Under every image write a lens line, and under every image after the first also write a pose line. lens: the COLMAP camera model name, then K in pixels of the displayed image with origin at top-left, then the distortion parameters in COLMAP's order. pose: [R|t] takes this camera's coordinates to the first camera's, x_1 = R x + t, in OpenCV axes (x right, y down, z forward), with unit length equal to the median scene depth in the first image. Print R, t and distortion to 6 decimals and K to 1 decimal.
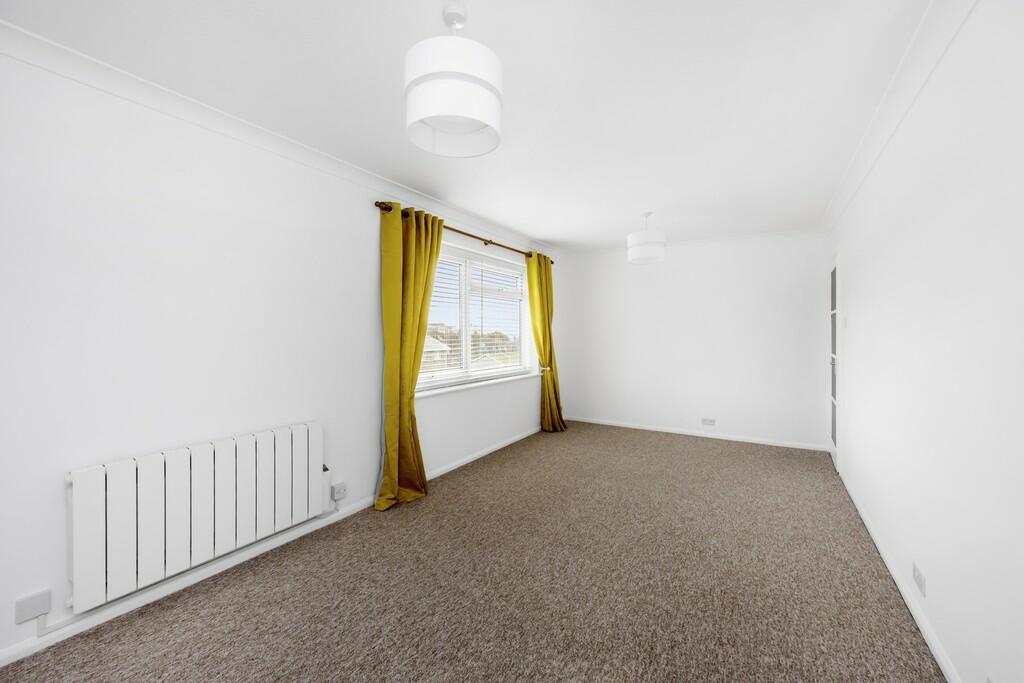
lens RADIAL K [[410.6, 0, 514.5], [0, 410.6, 335.1], [0, 0, 1]] dist [0.000953, 0.000354]
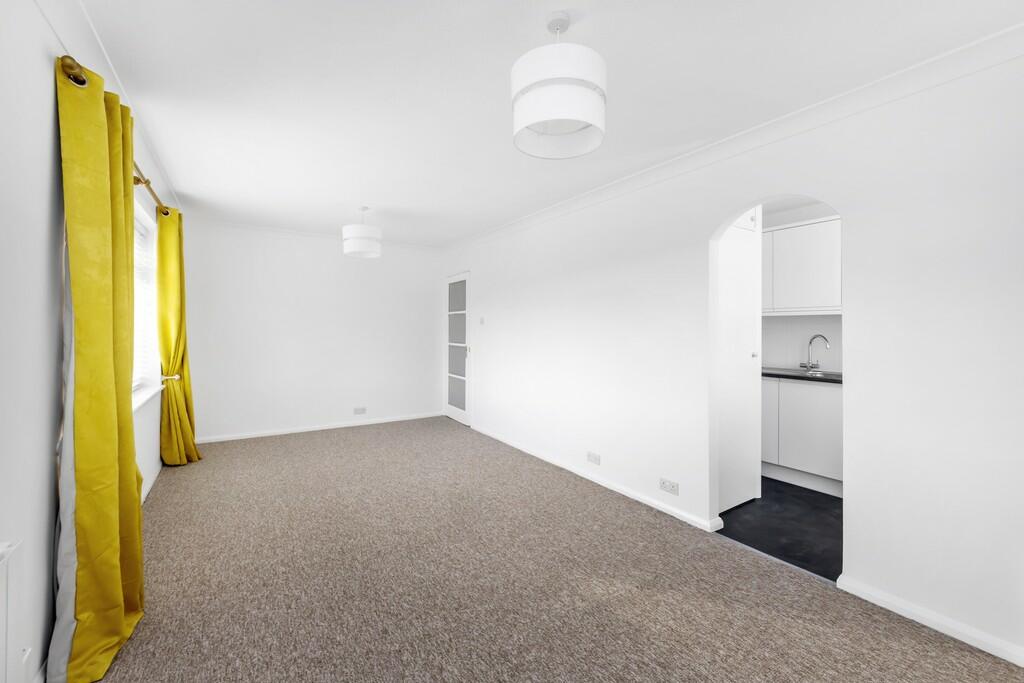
lens RADIAL K [[410.6, 0, 510.1], [0, 410.6, 328.6], [0, 0, 1]] dist [0.000953, 0.000354]
pose [[0.433548, 0.000335, 0.901130, -0.516243], [-0.001681, 0.999998, 0.000437, -0.004815], [-0.901129, -0.001705, 0.433548, 0.301208]]
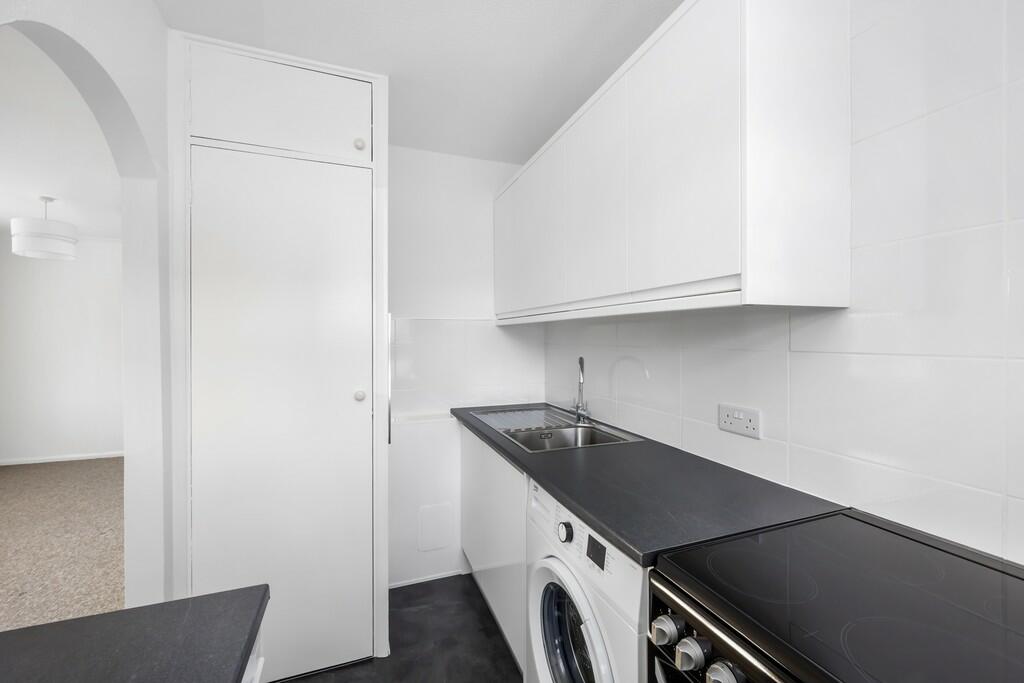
lens RADIAL K [[410.6, 0, 507.0], [0, 410.6, 340.5], [0, 0, 1]] dist [0.000953, 0.000354]
pose [[0.624234, -0.007890, 0.781197, 0.314512], [0.004421, 0.999969, 0.006567, -0.017283], [-0.781225, -0.000645, 0.624250, -0.285636]]
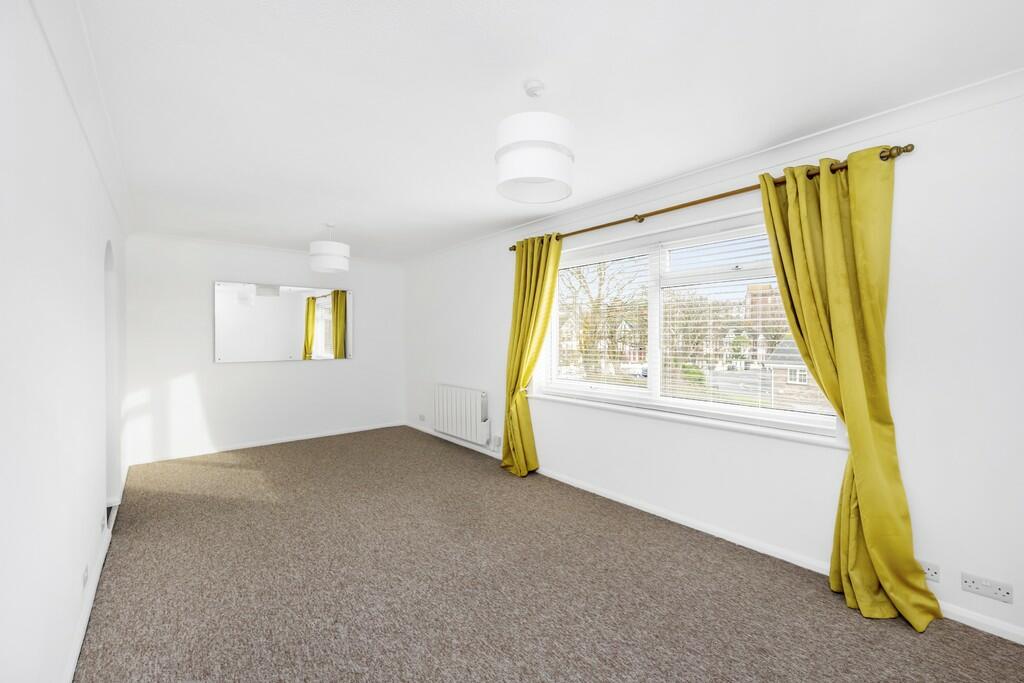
lens RADIAL K [[410.6, 0, 513.8], [0, 410.6, 345.8], [0, 0, 1]] dist [0.000953, 0.000354]
pose [[-0.316545, 0.019868, -0.948369, 0.942615], [-0.001264, 0.999771, 0.021367, -0.022826], [0.948577, 0.007962, -0.316447, 1.381107]]
